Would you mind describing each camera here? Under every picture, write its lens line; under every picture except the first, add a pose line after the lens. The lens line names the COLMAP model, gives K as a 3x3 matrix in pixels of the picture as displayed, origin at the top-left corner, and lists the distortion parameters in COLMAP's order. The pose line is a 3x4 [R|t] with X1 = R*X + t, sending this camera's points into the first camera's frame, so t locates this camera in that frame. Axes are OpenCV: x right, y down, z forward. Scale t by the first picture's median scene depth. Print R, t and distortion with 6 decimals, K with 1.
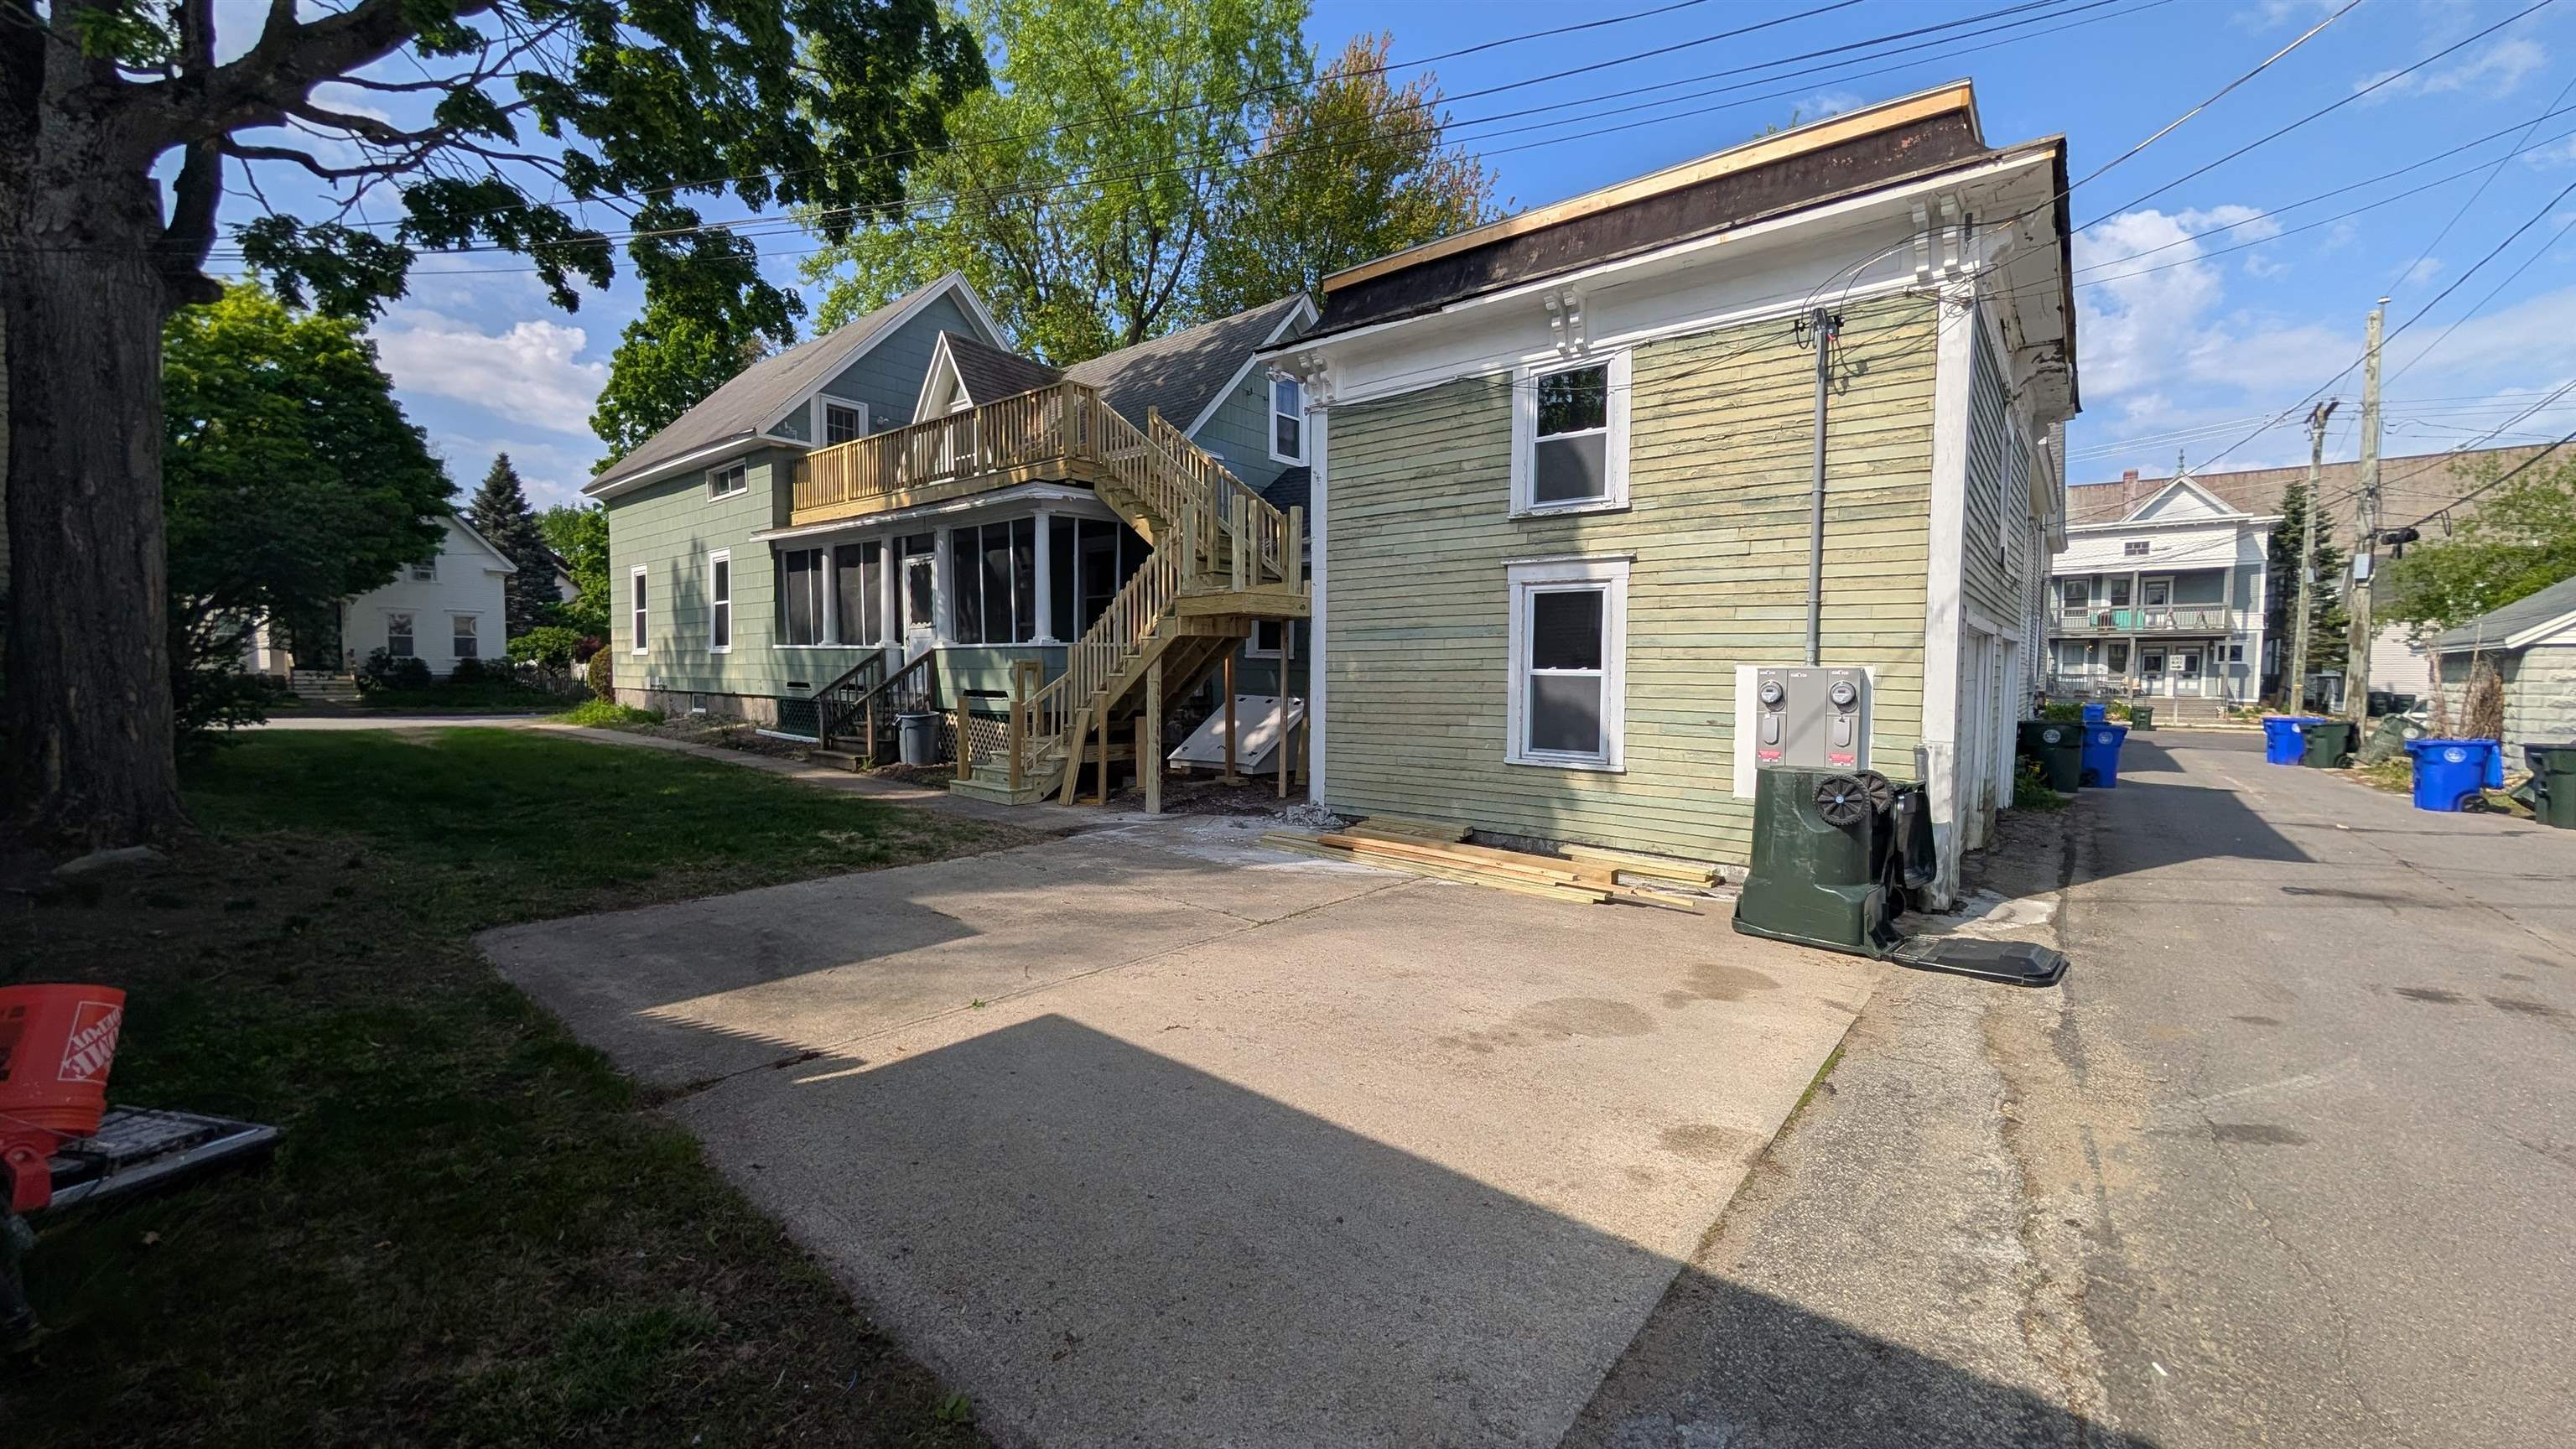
lens RADIAL K [[973.4, 0, 1288.9], [0, 973.4, 716.9], [0, 0, 1]] dist [-0.000563, 0.000105]
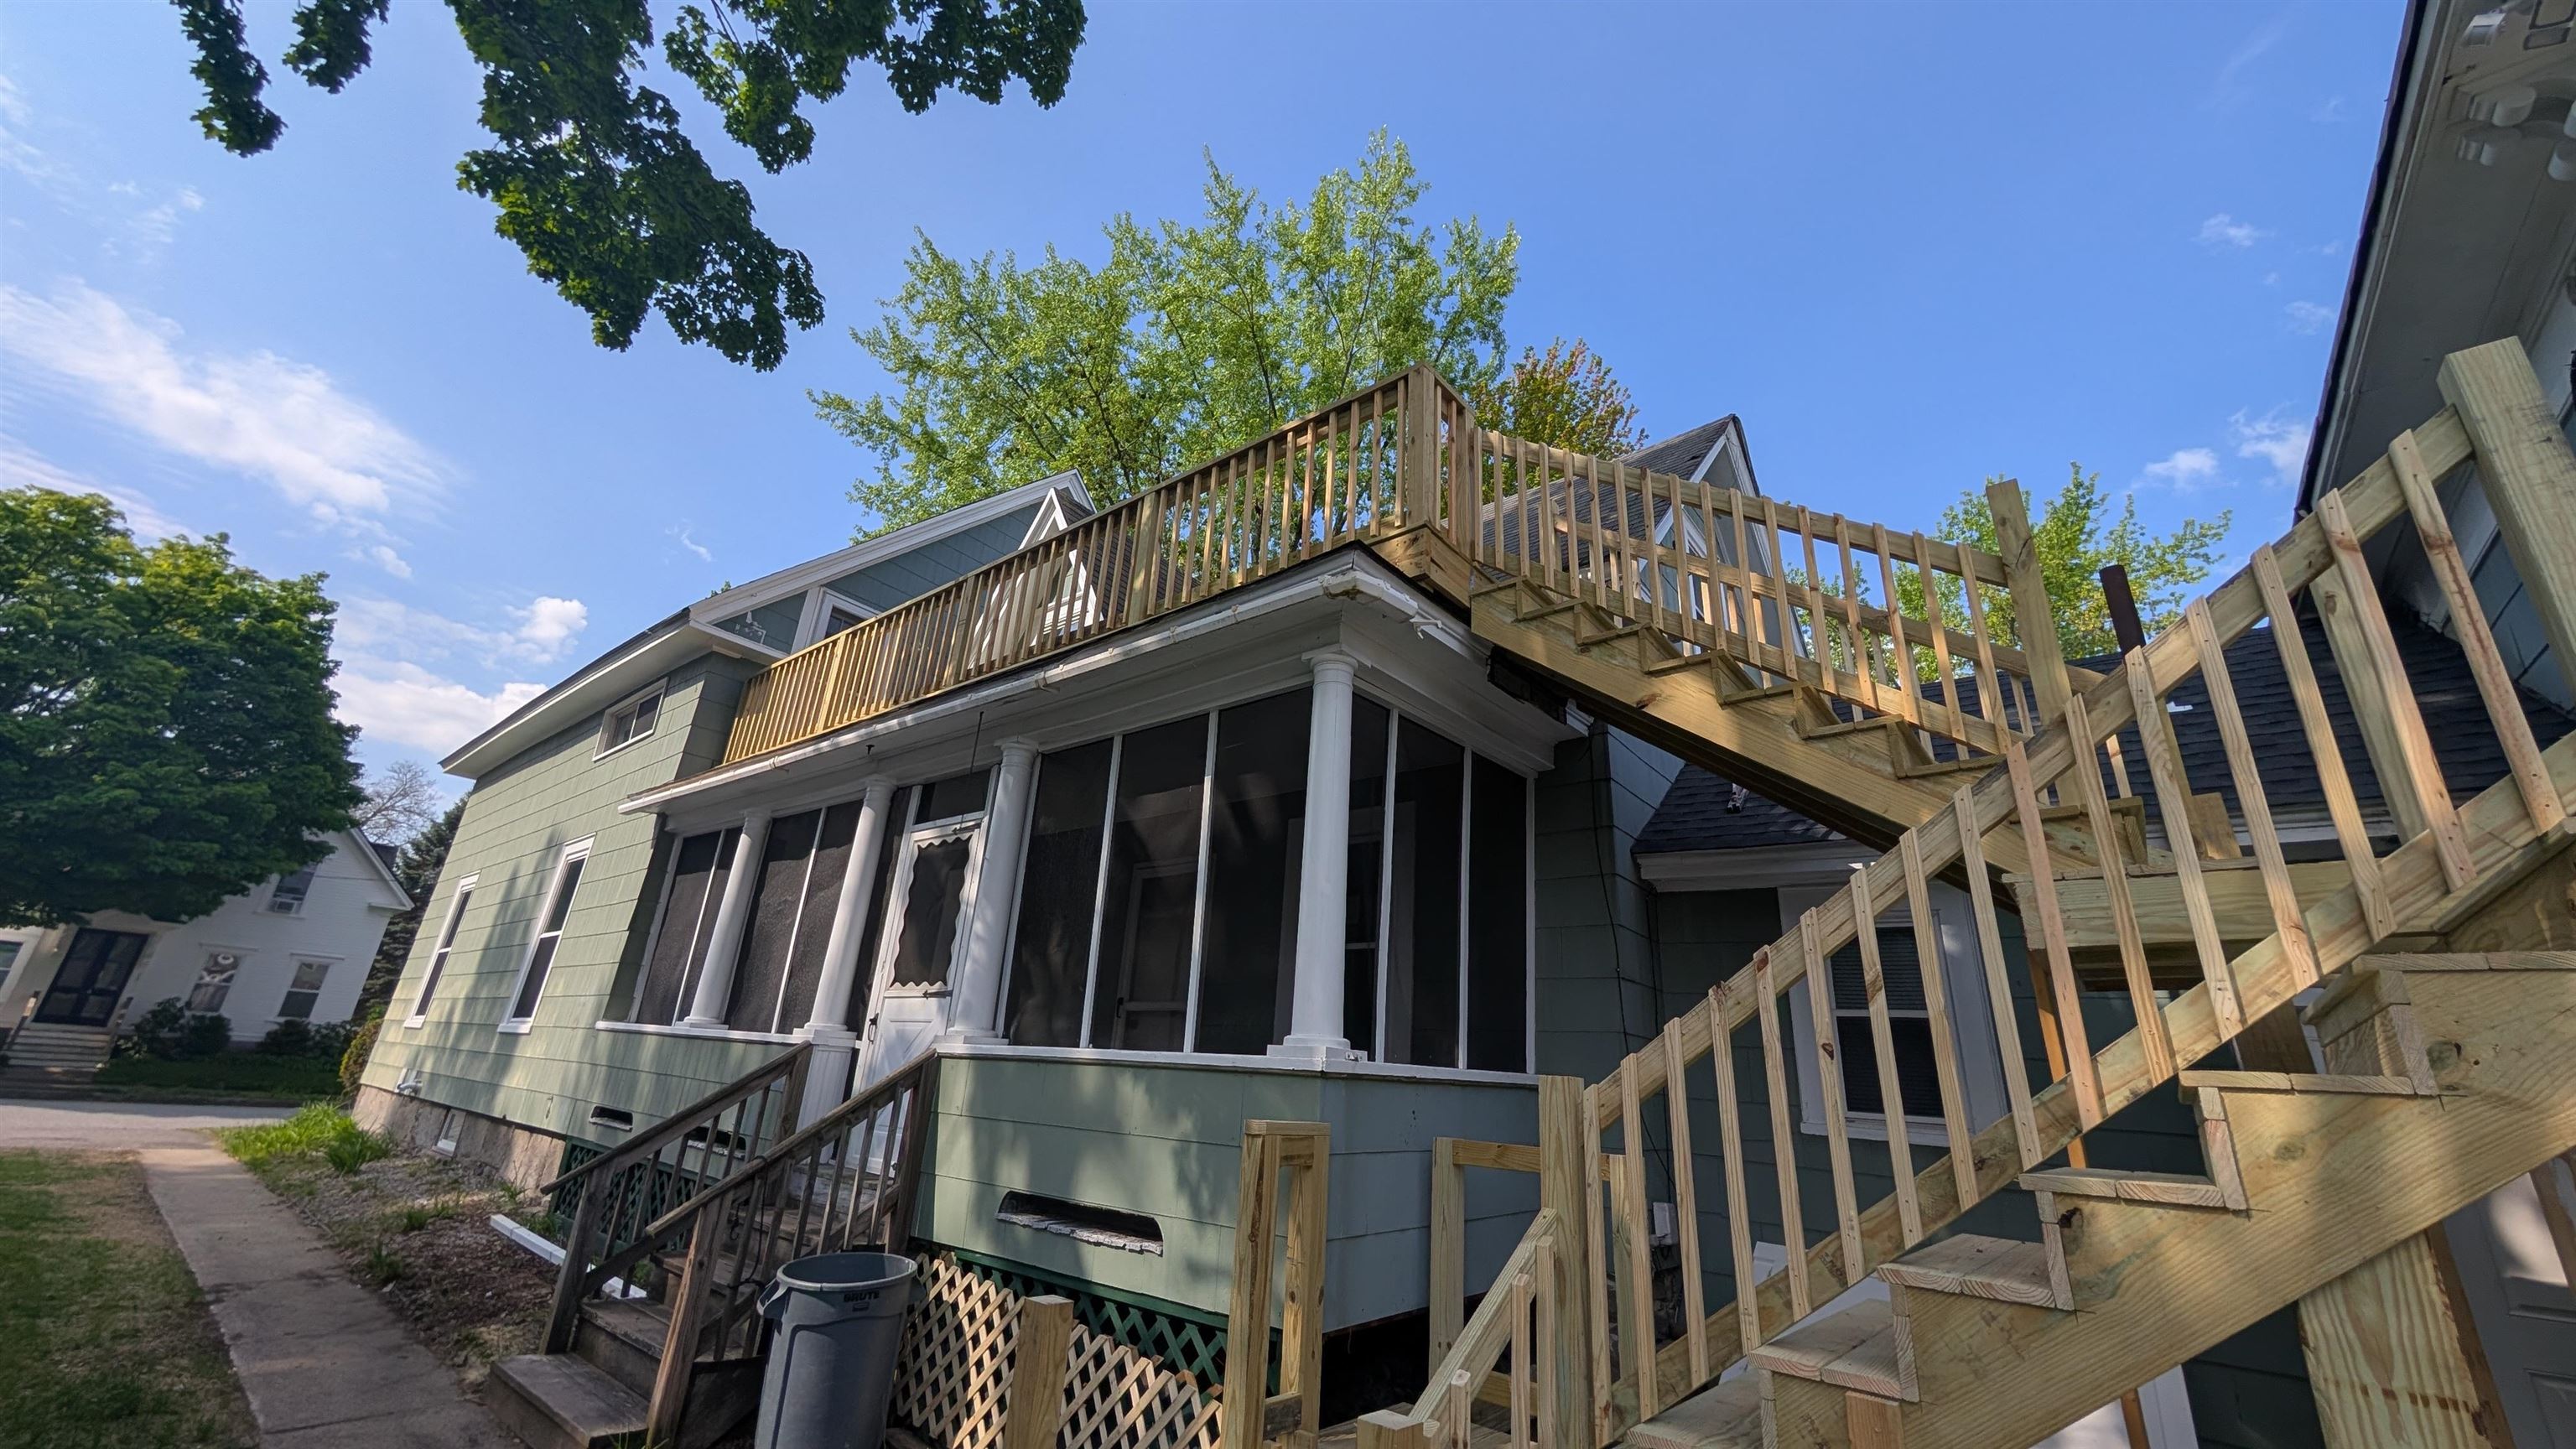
lens RADIAL K [[973.4, 0, 1283.0], [0, 973.4, 721.8], [0, 0, 1]] dist [-0.000563, 0.000105]
pose [[0.998268, 0.055781, -0.018699, -0.219947], [-0.058607, 0.915091, -0.398966, -0.043054], [-0.005143, 0.399371, 0.916775, 0.573319]]
